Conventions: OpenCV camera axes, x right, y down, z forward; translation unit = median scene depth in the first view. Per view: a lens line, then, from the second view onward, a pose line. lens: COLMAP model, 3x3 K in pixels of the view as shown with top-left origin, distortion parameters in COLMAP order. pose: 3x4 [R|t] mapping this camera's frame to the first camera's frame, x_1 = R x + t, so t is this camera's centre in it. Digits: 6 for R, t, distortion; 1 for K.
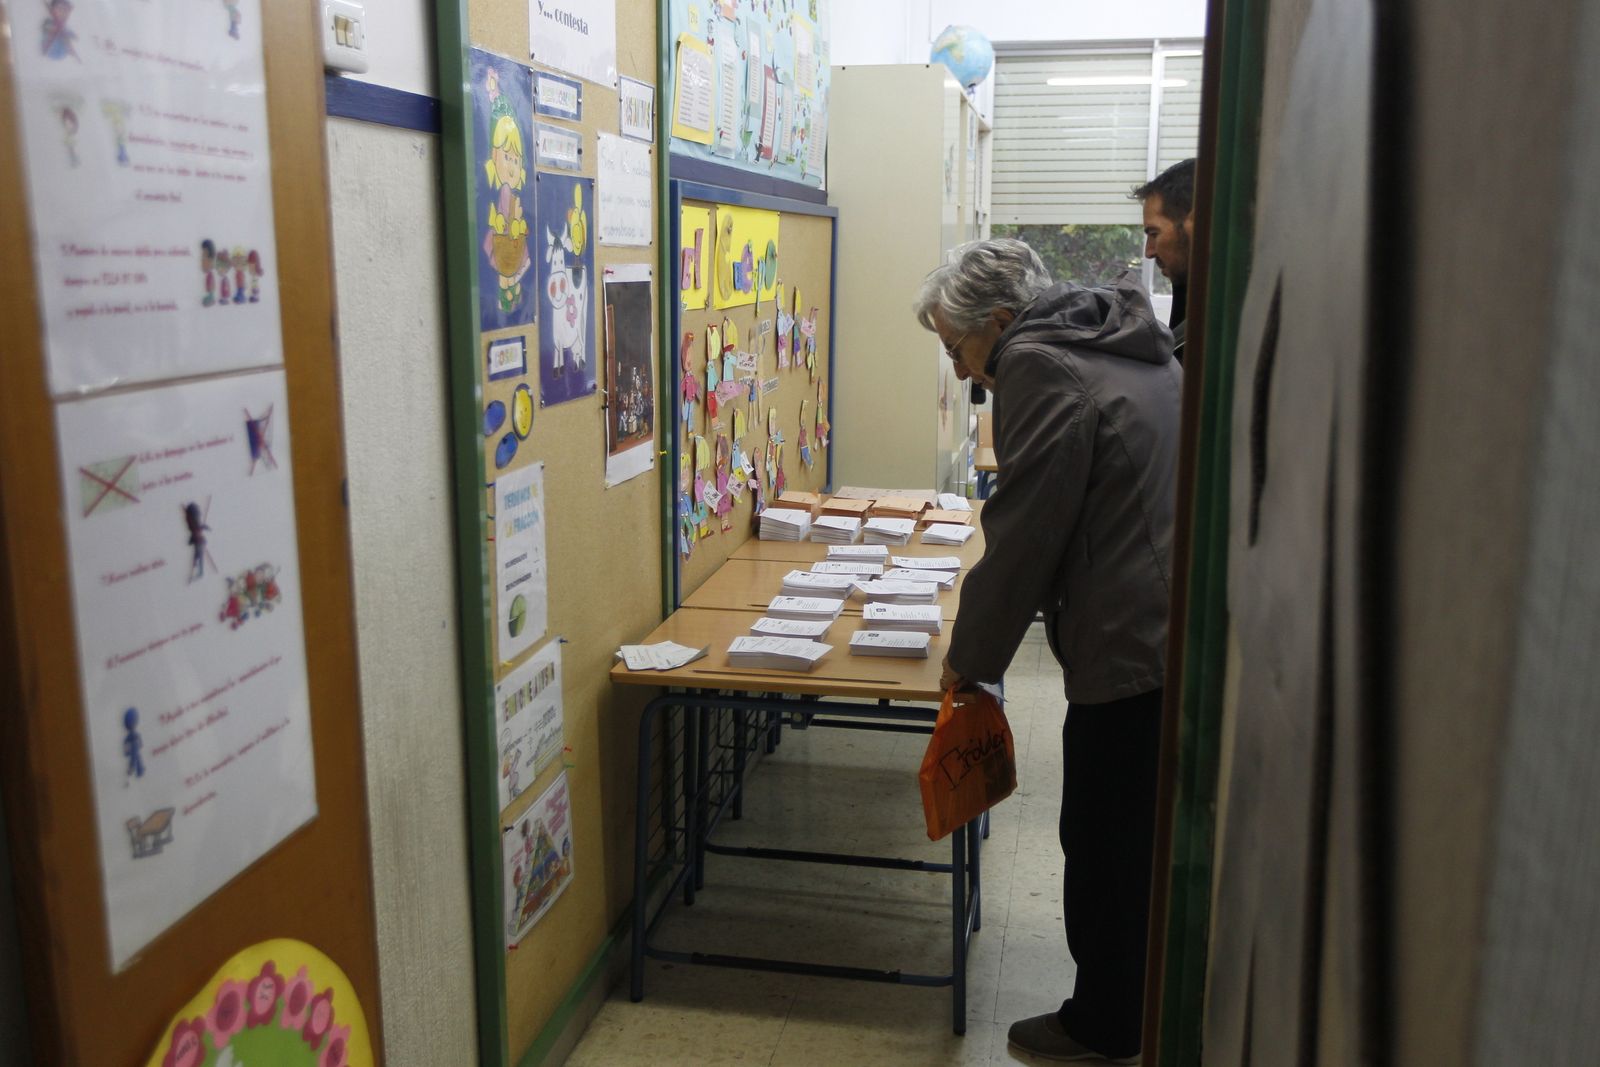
lens RADIAL K [[1423.4, 0, 800.4], [0, 1423.4, 533.5], [0, 0, 1]] dist [0.024555, 0.014607]
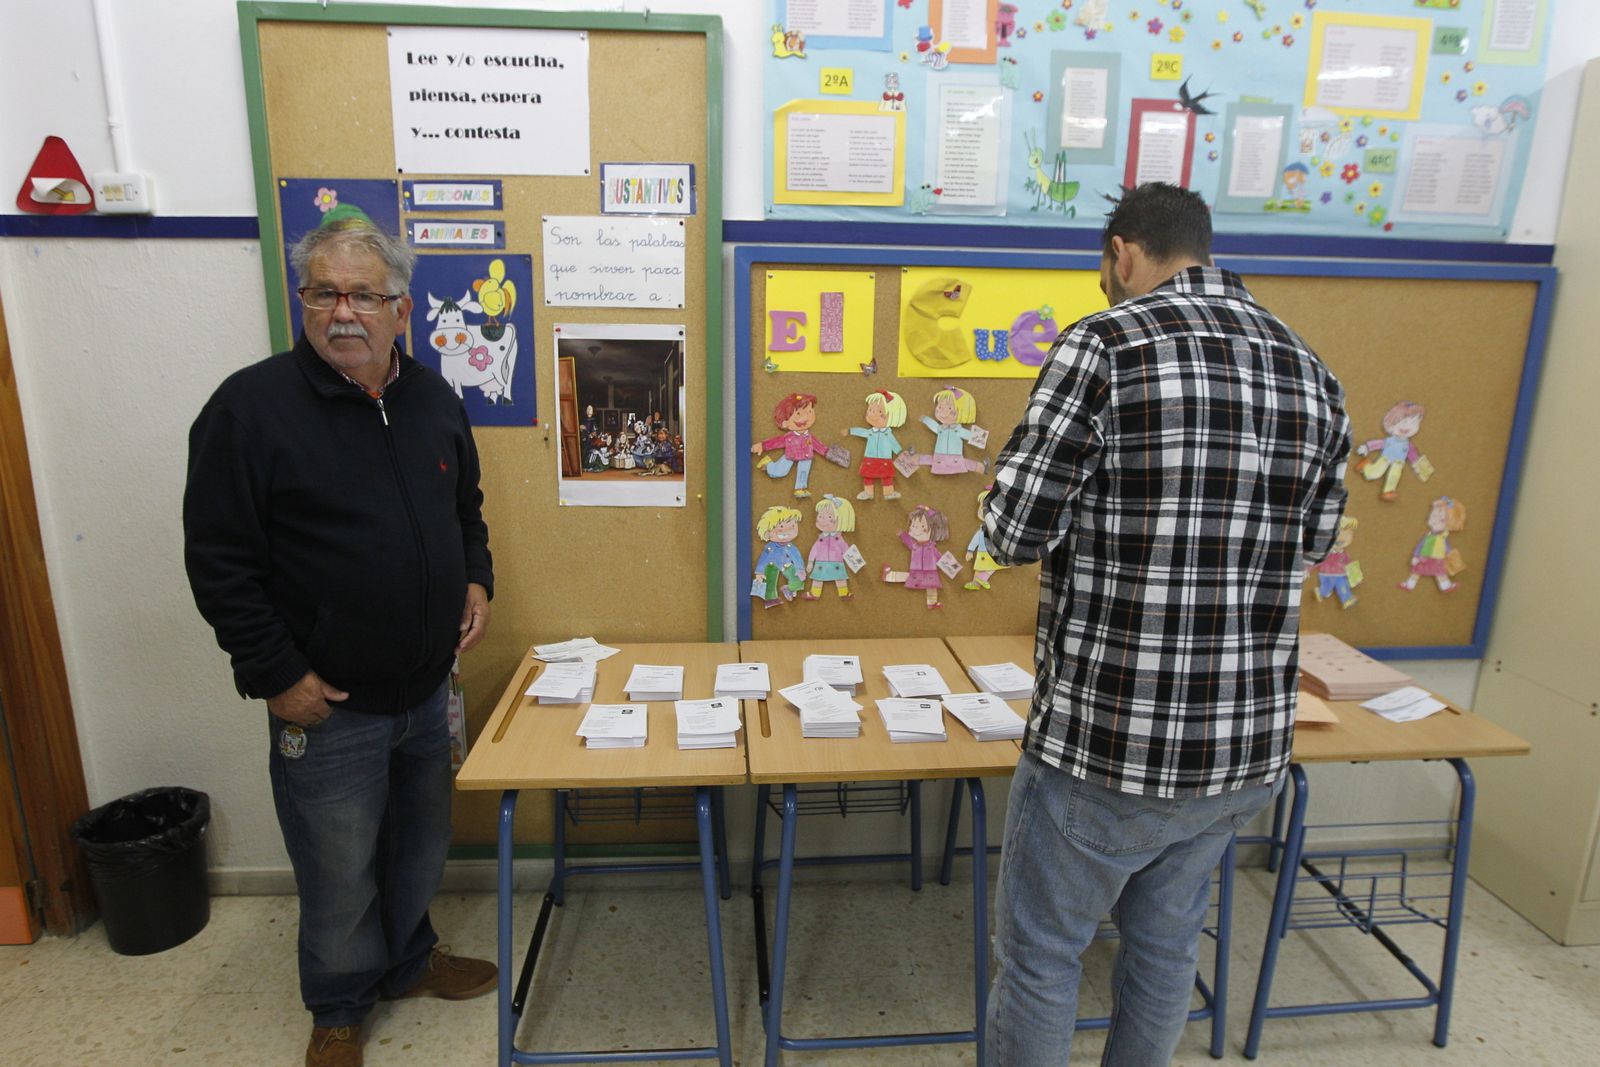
lens RADIAL K [[935.1, 0, 794.7], [0, 935.1, 542.2], [0, 0, 1]] dist [-0.050659, 0.021003]
pose [[0.250220, 0.226069, -0.941426, 0.680688], [-0.199628, 0.963511, 0.178313, -0.183922], [0.947385, 0.143317, 0.286219, 0.953442]]
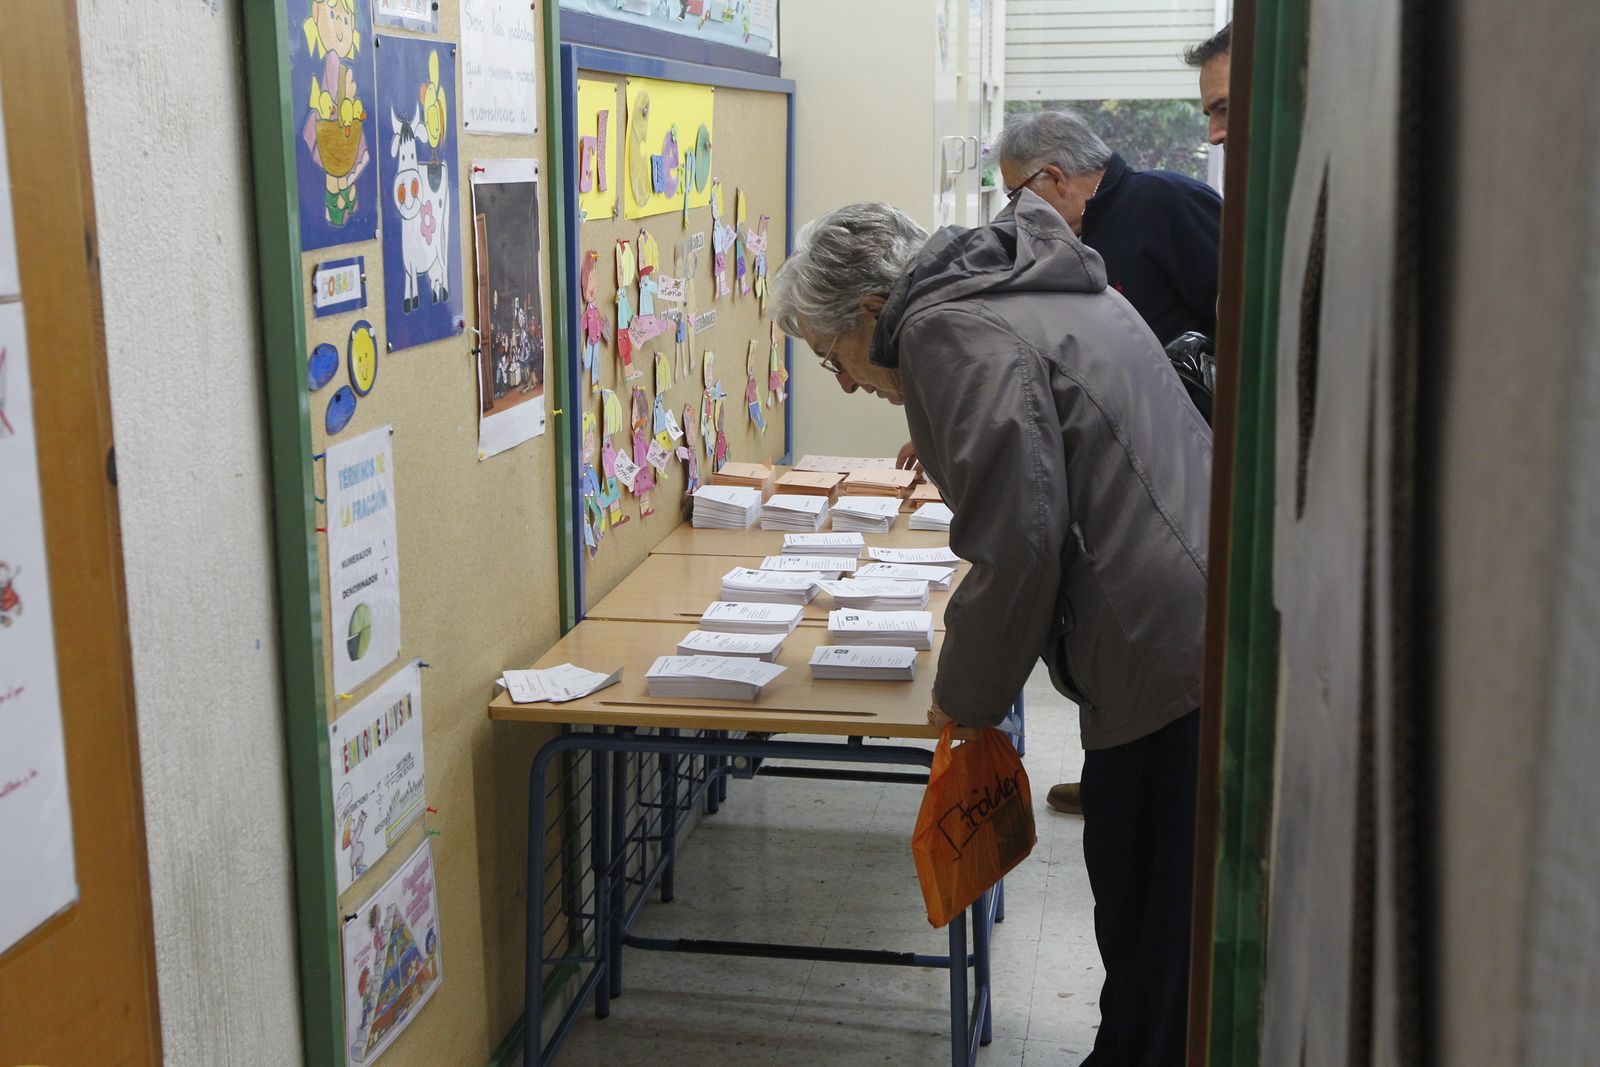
lens RADIAL K [[1916.1, 0, 798.3], [0, 1916.1, 531.3], [0, 0, 1]] dist [0.086923, 0.000000]
pose [[0.999735, -0.013545, 0.018640, 0.010944], [0.013444, 0.999895, 0.005486, 0.002161], [-0.018712, -0.005234, 0.999811, -0.010781]]
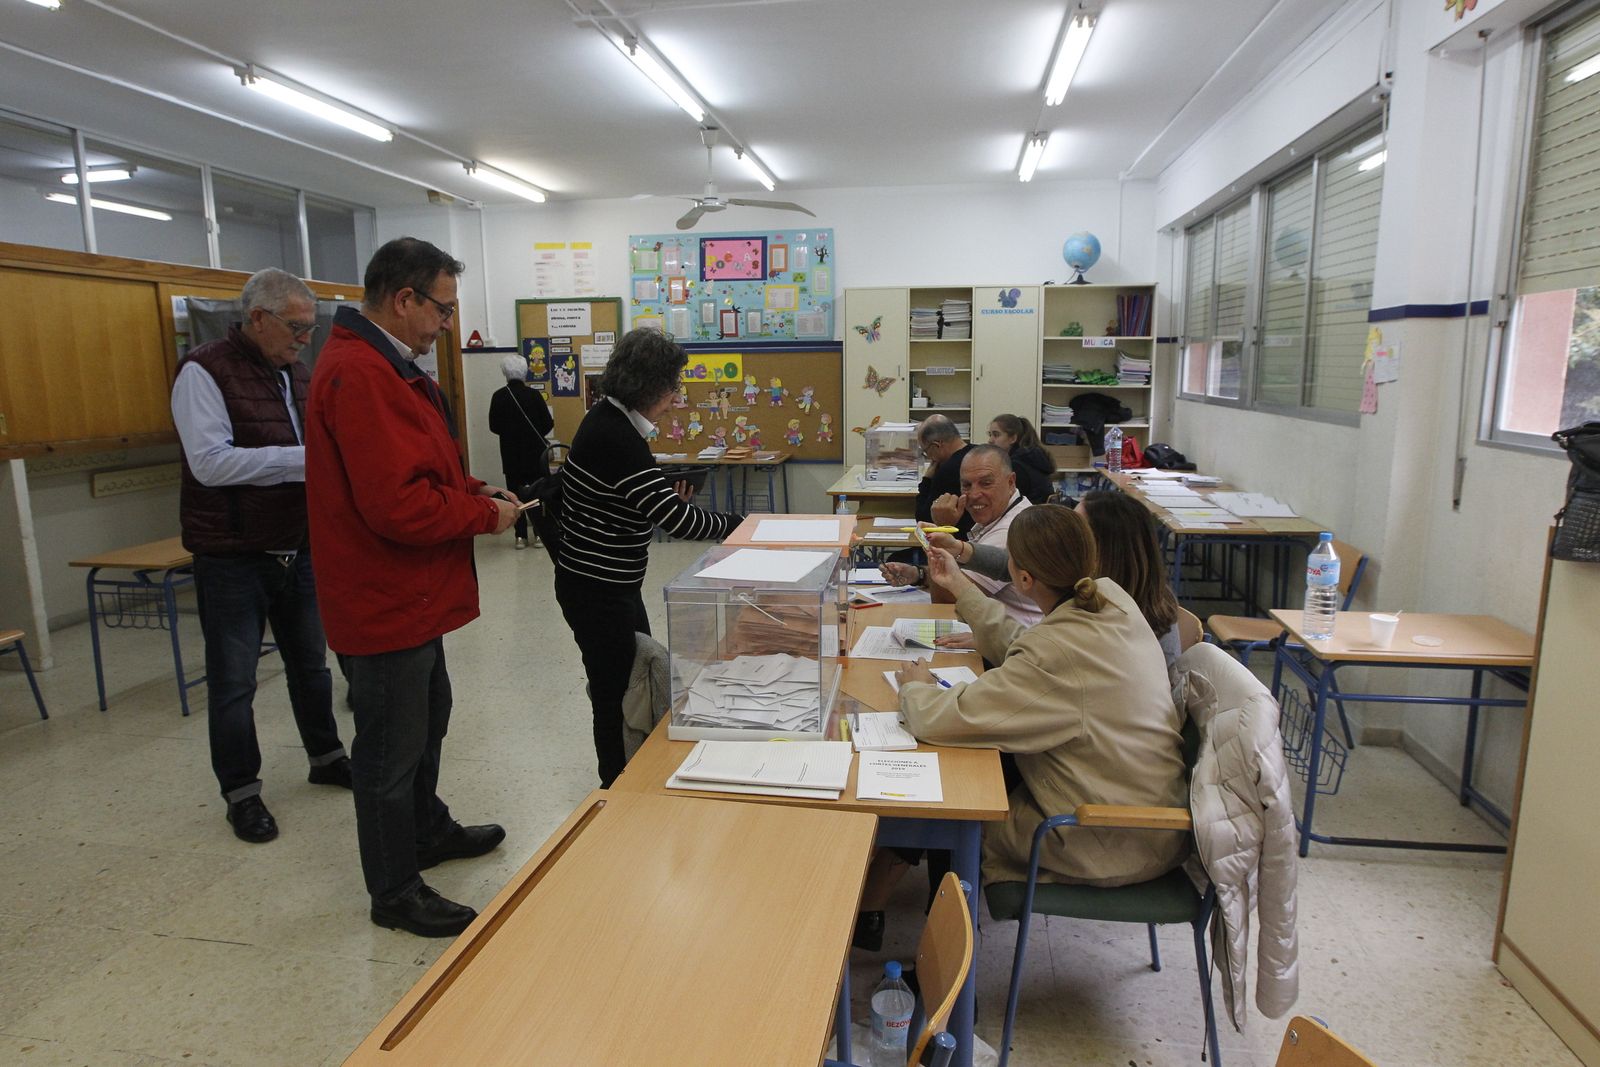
lens RADIAL K [[935.1, 0, 801.2], [0, 935.1, 530.2], [0, 0, 1]] dist [-0.050659, 0.021003]
pose [[0.017836, 0.171125, -0.985088, 3.035165], [-0.182622, 0.969228, 0.165063, -0.311869], [0.983021, 0.176955, 0.048538, 1.616350]]
